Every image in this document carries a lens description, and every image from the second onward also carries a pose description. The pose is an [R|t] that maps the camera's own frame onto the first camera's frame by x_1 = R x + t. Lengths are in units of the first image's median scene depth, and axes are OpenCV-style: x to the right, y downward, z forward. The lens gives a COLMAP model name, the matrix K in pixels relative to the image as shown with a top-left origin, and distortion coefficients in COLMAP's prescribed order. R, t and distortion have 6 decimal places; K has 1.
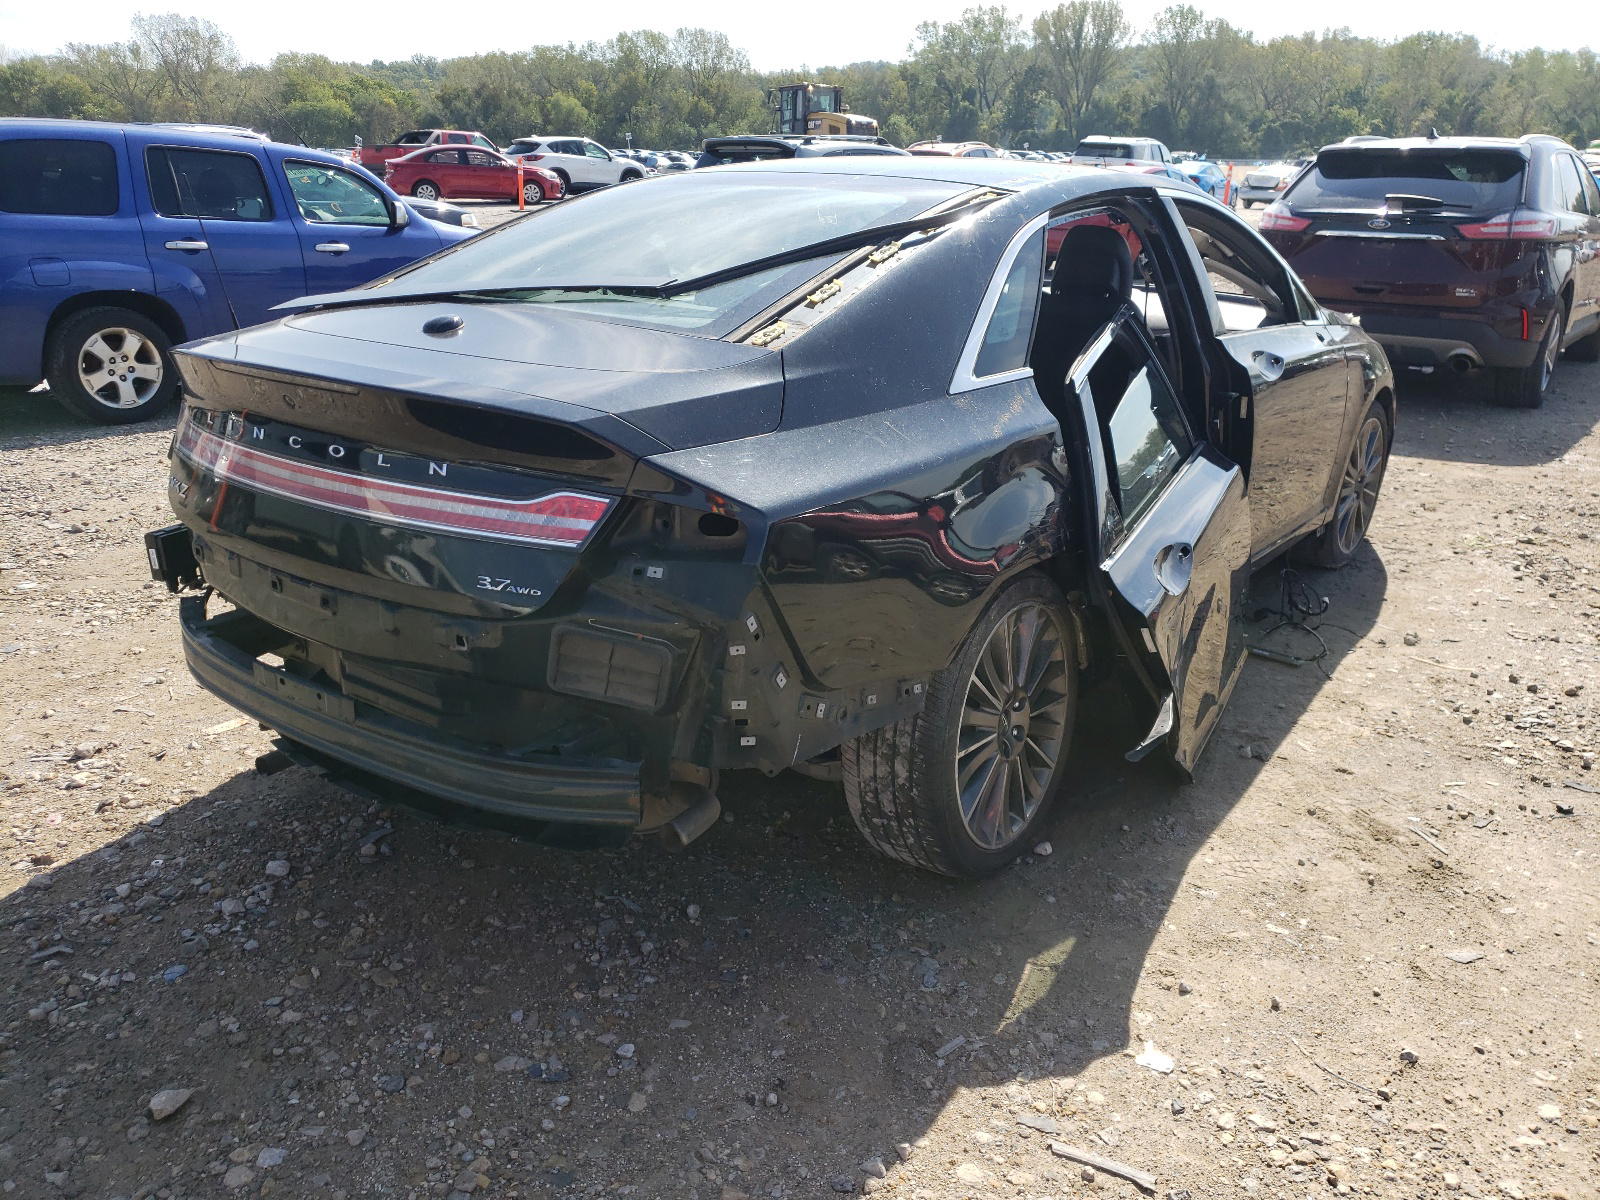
lens RADIAL K [[1217.9, 0, 800.0], [0, 1217.9, 600.0], [0, 0, 1]] dist [-0.003265, -0.001470]
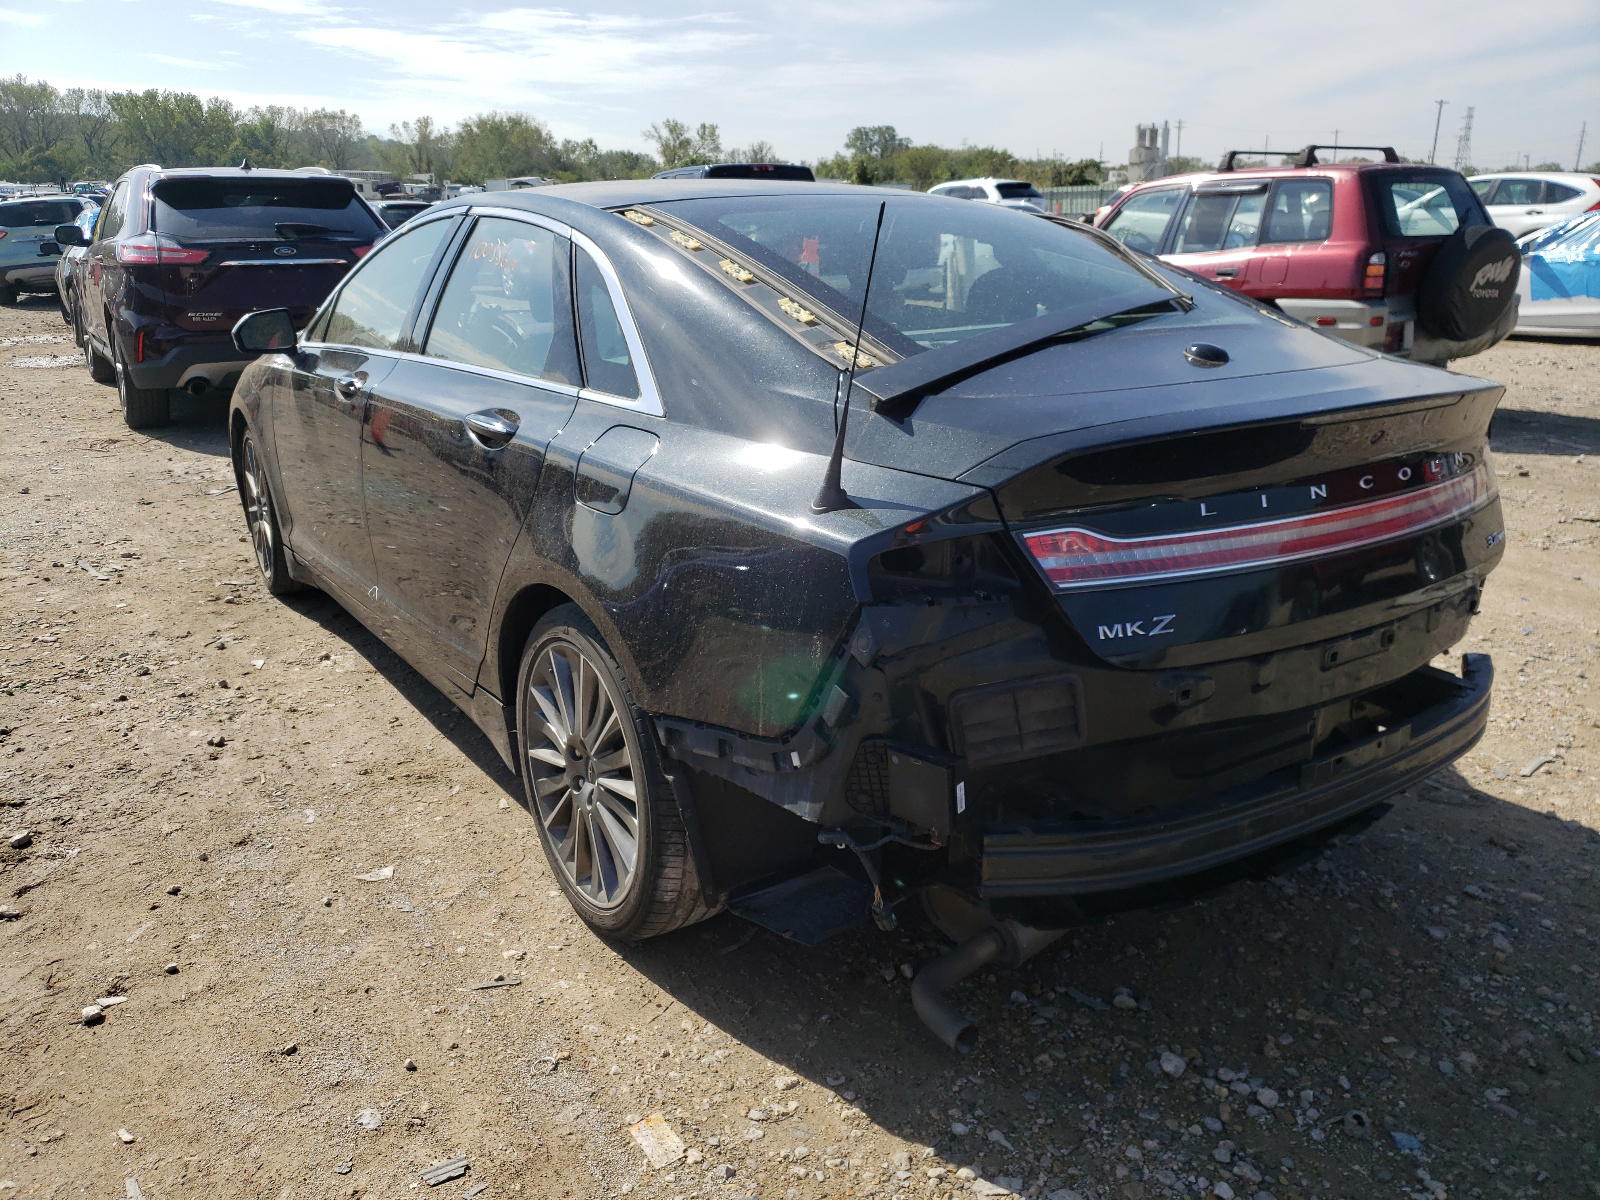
lens RADIAL K [[1207.0, 0, 800.0], [0, 1207.0, 600.0], [0, 0, 1]] dist [0.002521, 0.000397]
pose [[0.363463, -0.298935, 0.882345, -1.040527], [0.317606, 0.930140, 0.184297, -0.263531], [-0.875797, 0.213253, 0.433015, 0.748142]]
